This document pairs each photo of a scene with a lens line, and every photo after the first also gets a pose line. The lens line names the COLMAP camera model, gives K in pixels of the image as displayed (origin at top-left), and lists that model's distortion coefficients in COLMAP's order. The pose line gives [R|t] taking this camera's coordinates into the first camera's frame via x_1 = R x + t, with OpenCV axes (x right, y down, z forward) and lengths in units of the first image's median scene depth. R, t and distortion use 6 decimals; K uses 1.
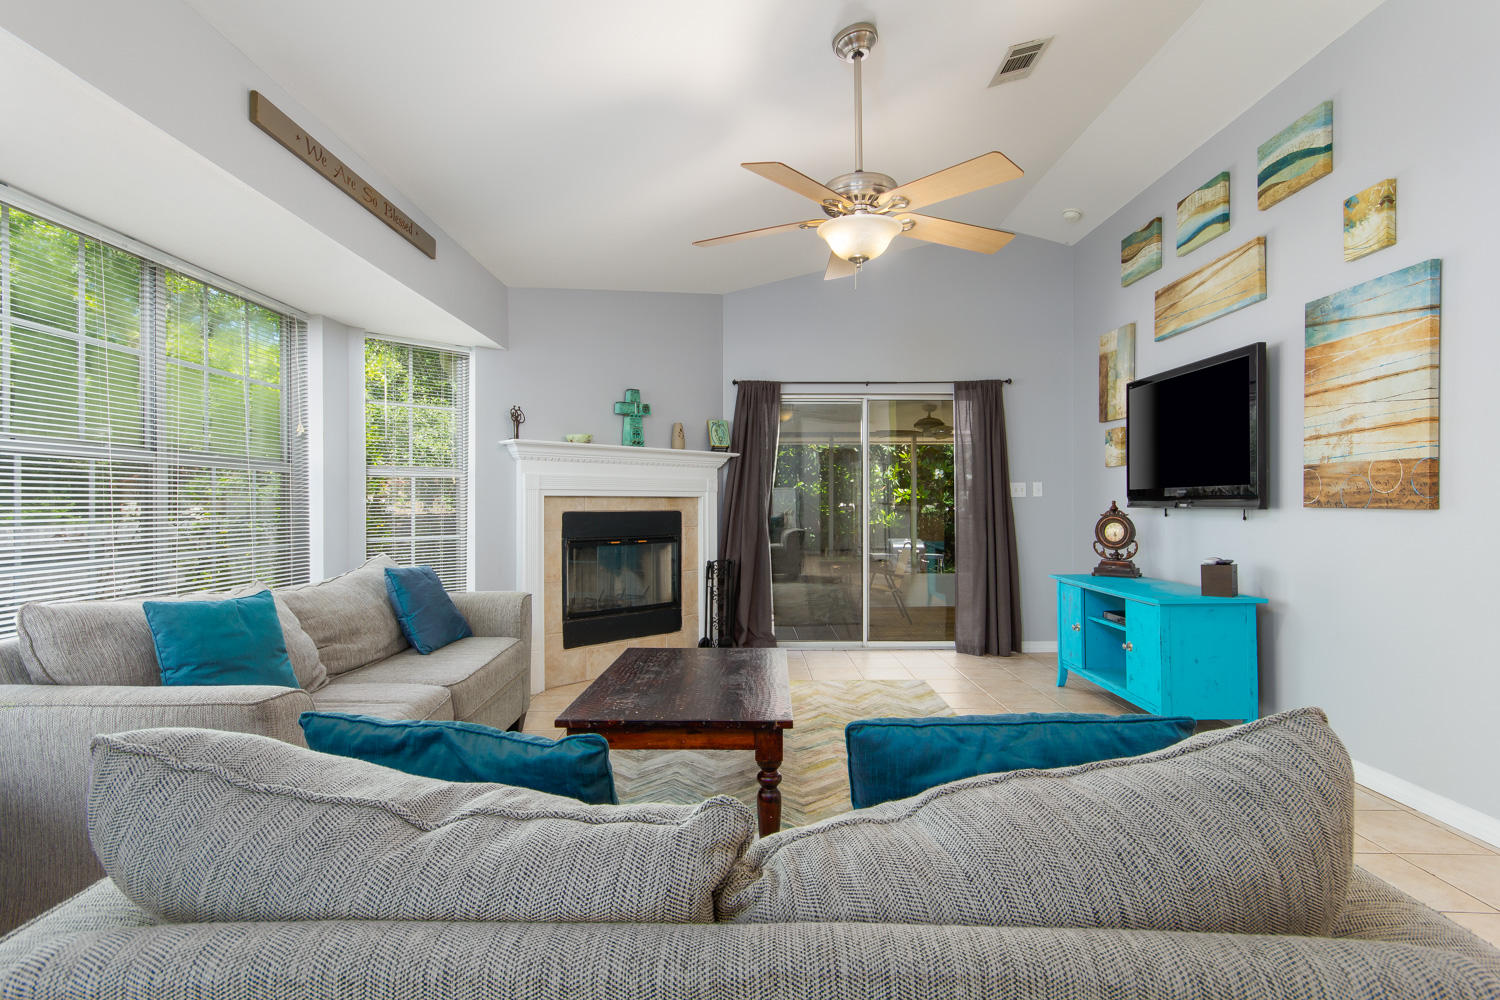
lens RADIAL K [[737.2, 0, 754.5], [0, 737.2, 500.8], [0, 0, 1]] dist [0.007058, 0.001392]
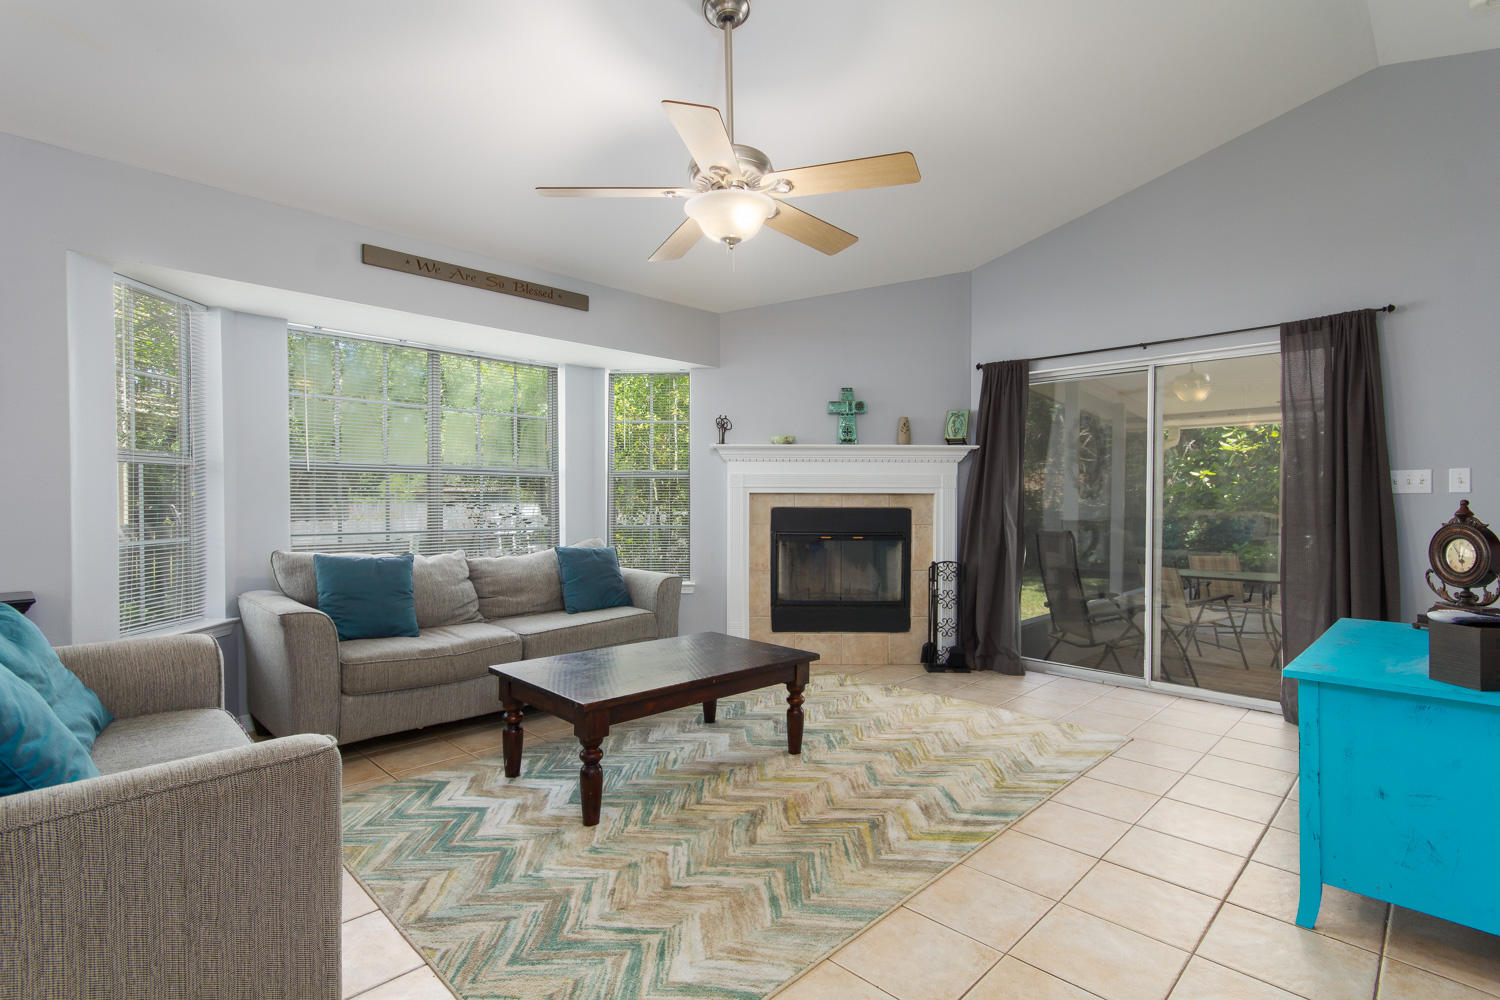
lens RADIAL K [[718.2, 0, 756.1], [0, 718.2, 507.0], [0, 0, 1]] dist [0.010360, 0.000883]
pose [[0.710030, 0.012469, -0.704061, 0.509973], [-0.002100, 0.999876, 0.015591, -0.002613], [0.704168, -0.009591, 0.709968, 0.233138]]
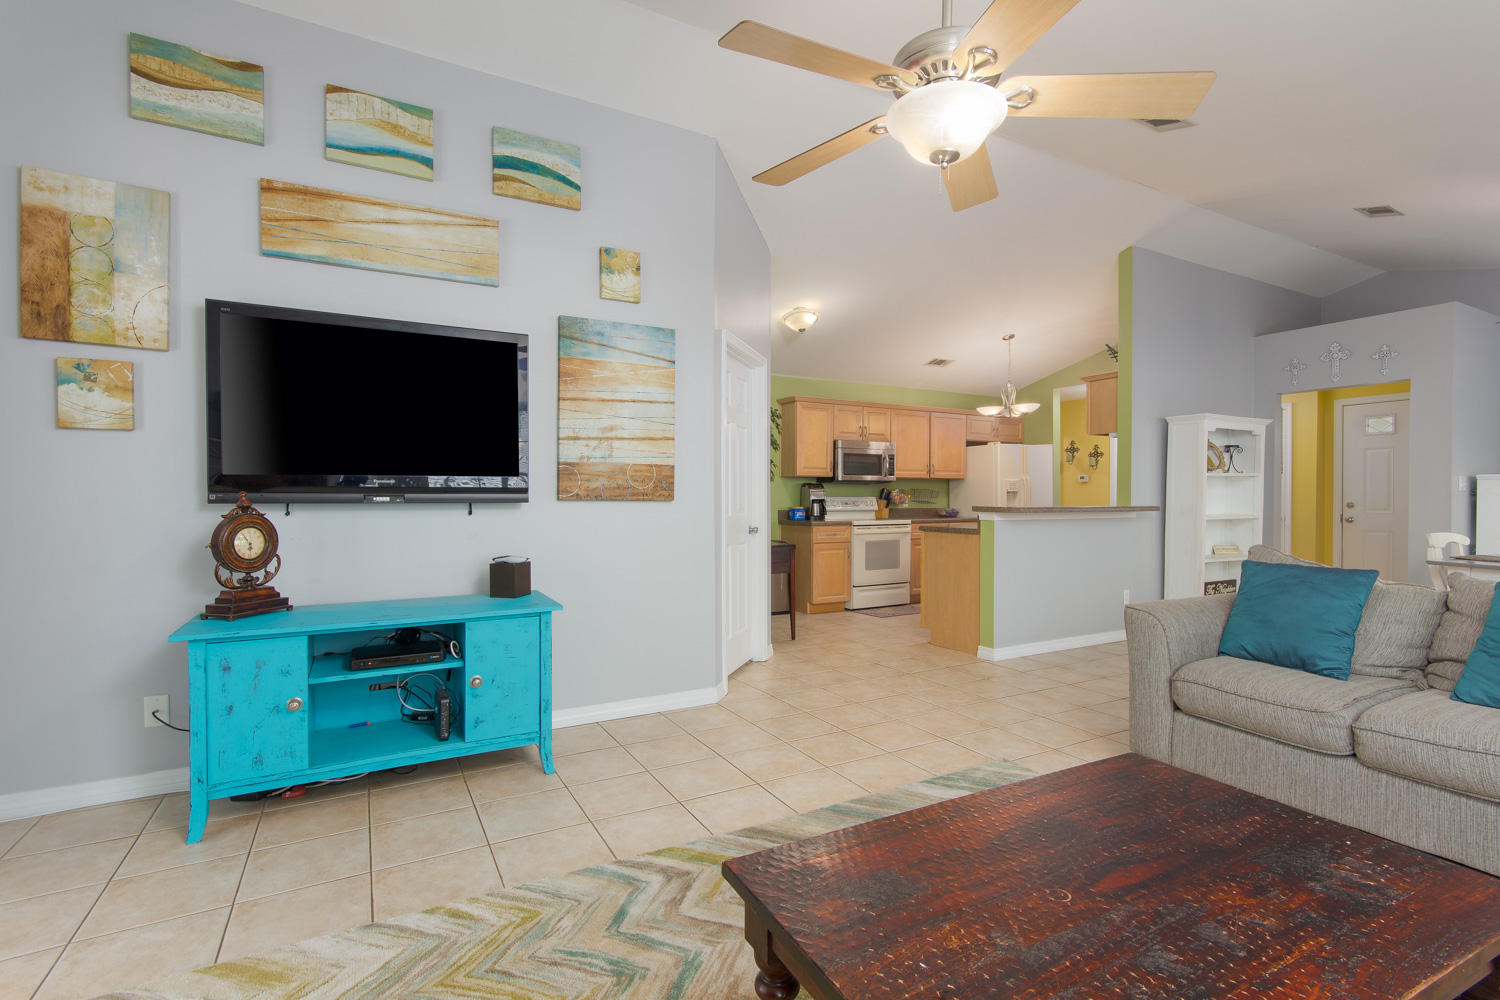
lens RADIAL K [[700.8, 0, 752.9], [0, 700.8, 508.5], [0, 0, 1]] dist [0.001050, 0.000085]
pose [[-0.480940, -0.013255, 0.876653, -0.232824], [-0.000773, 0.999892, 0.014694, 0.004260], [-0.876753, 0.006389, -0.480898, 0.939902]]
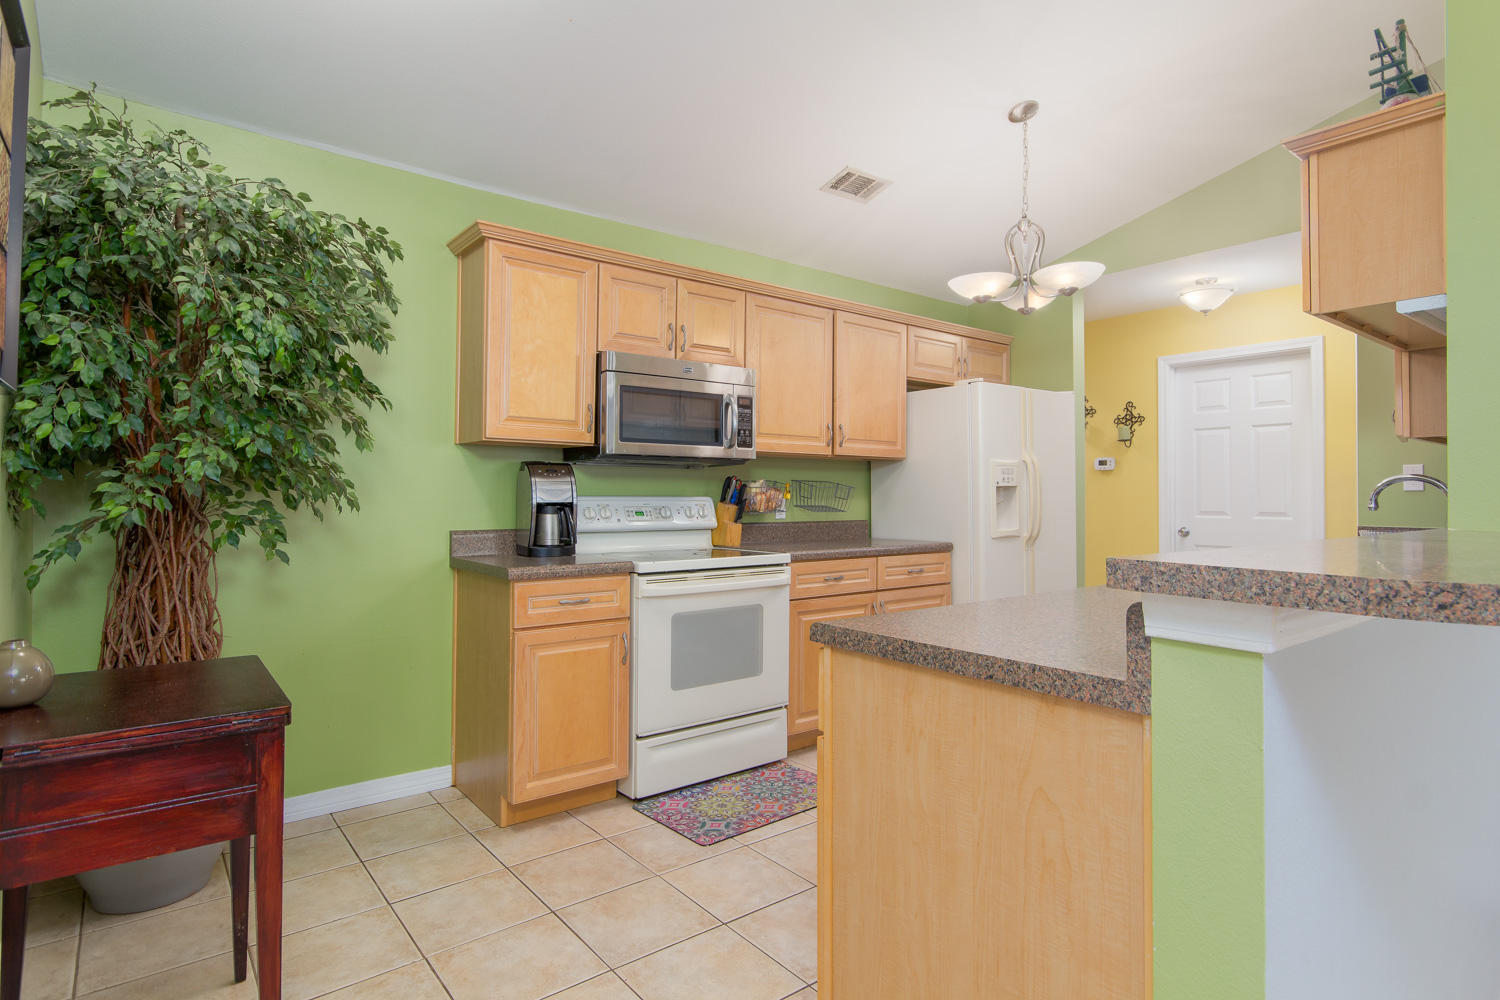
lens RADIAL K [[787.9, 0, 749.4], [0, 787.9, 491.0], [0, 0, 1]] dist [0.000954, 0.000229]
pose [[-0.610250, 0.001445, 0.792207, 0.469571], [-0.005179, 0.999970, -0.005813, -0.000918], [-0.792192, -0.007651, -0.610224, 0.303772]]
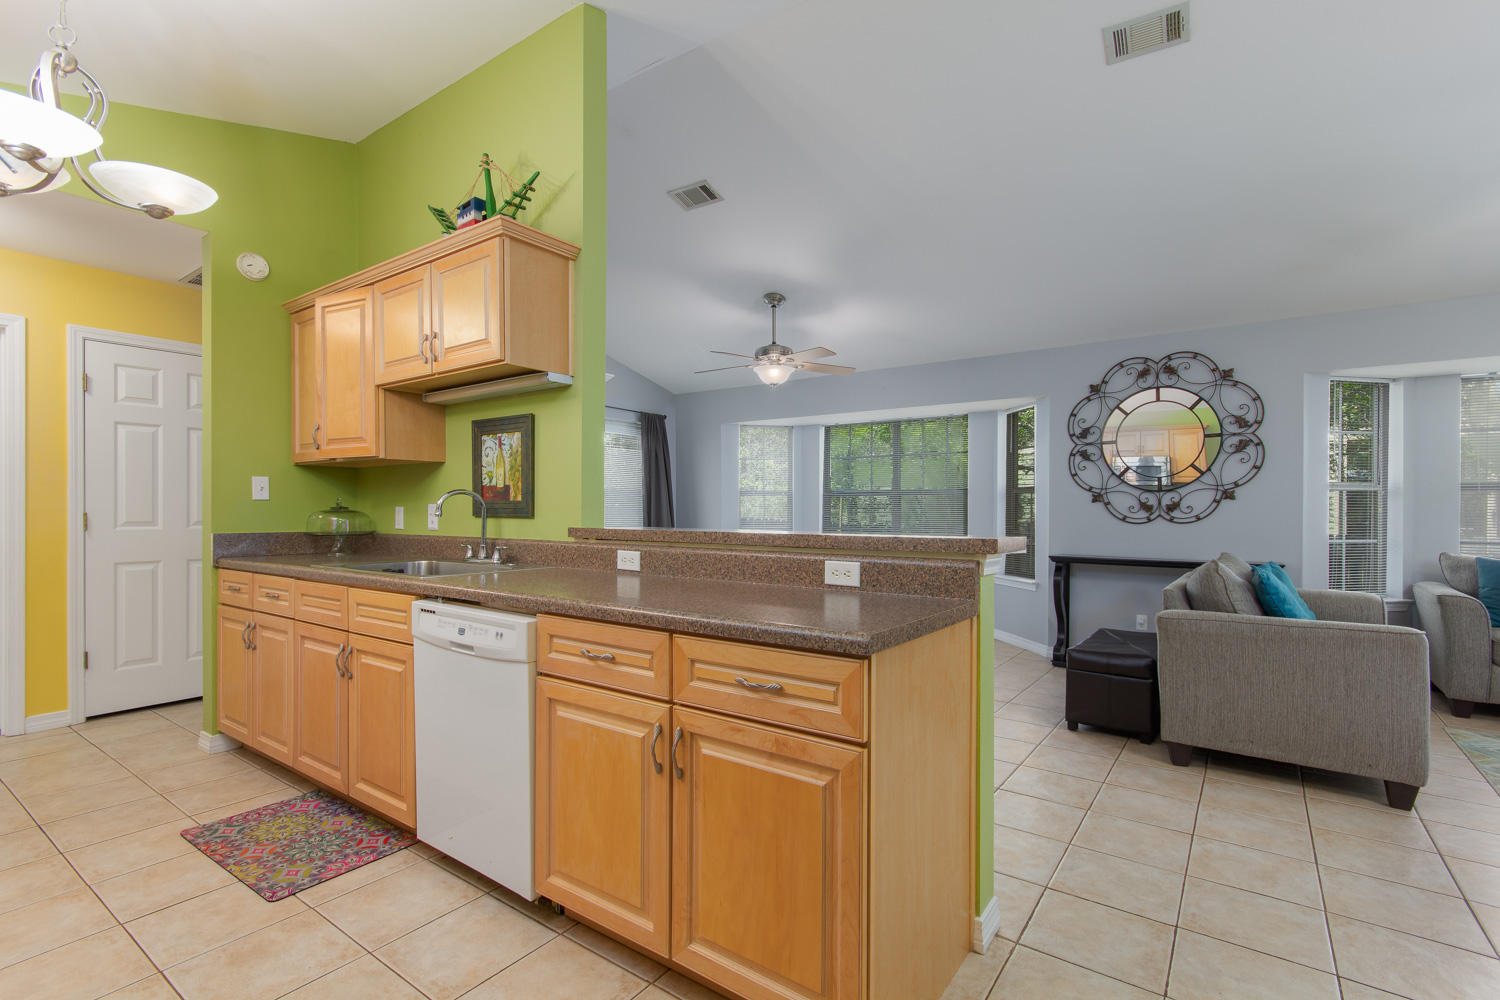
lens RADIAL K [[694.1, 0, 753.8], [0, 694.1, 511.9], [0, 0, 1]] dist [0.006110, 0.000334]
pose [[-0.592022, 0.000080, -0.805922, 0.991694], [-0.003323, 0.999991, 0.002540, -0.000162], [0.805915, 0.004182, -0.592017, 0.215717]]
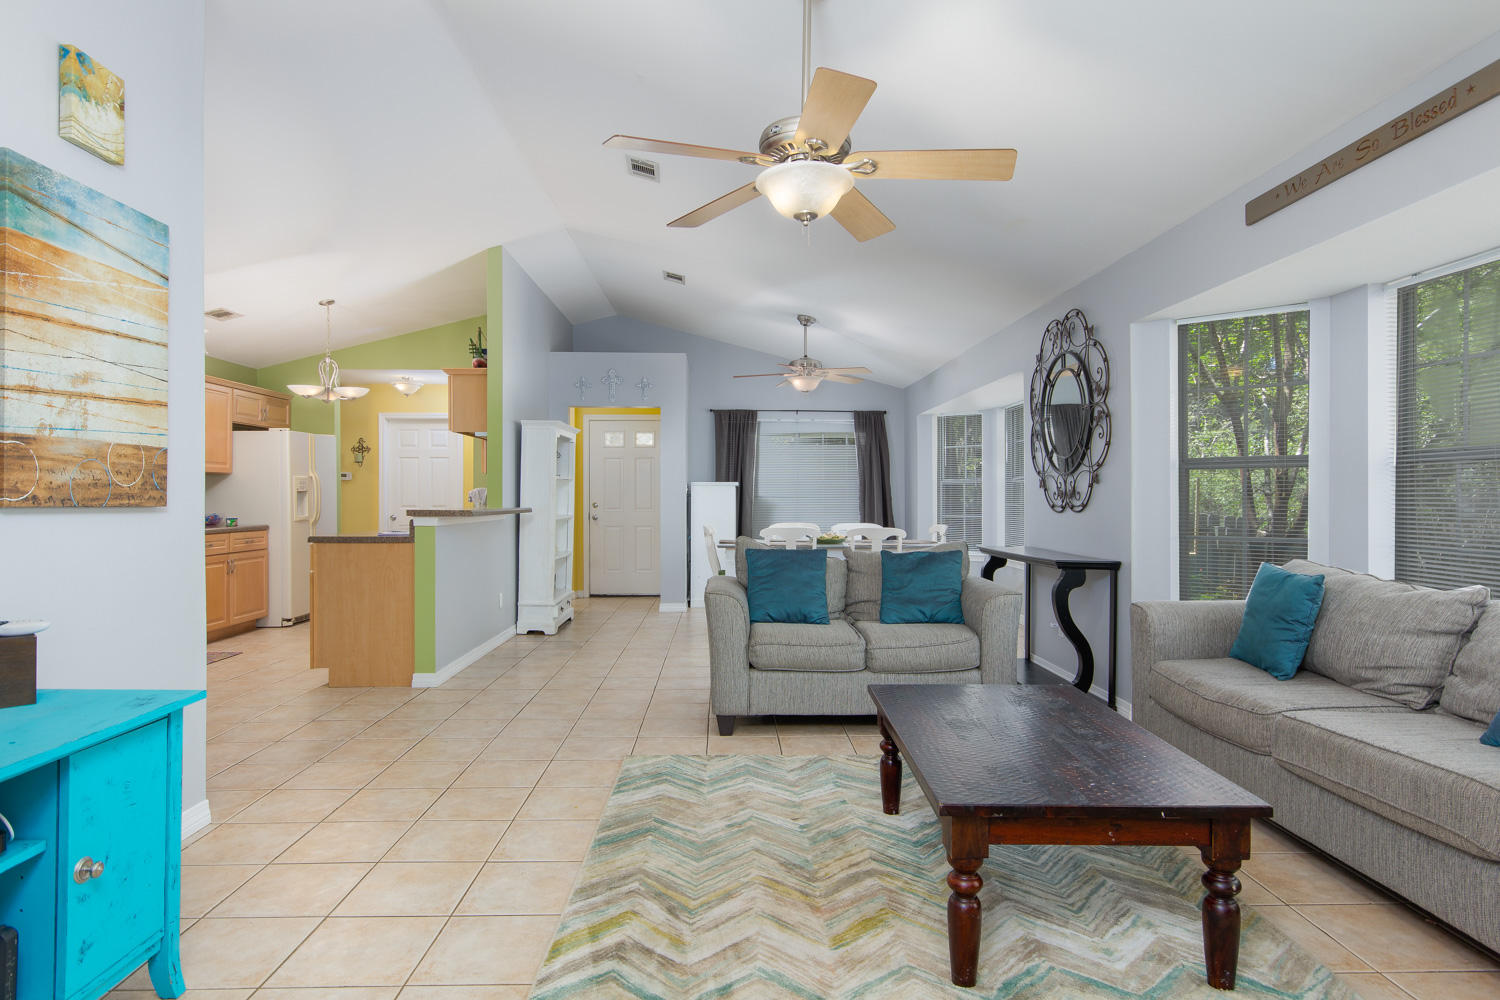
lens RADIAL K [[839.3, 0, 750.0], [0, 839.3, 500.0], [0, 0, 1]] dist [0.000362, -0.000478]
pose [[-0.999730, -0.000614, -0.023247, 0.143874], [-0.000659, 0.999998, 0.001912, 0.000908], [0.023245, 0.001927, -0.999728, 1.241788]]
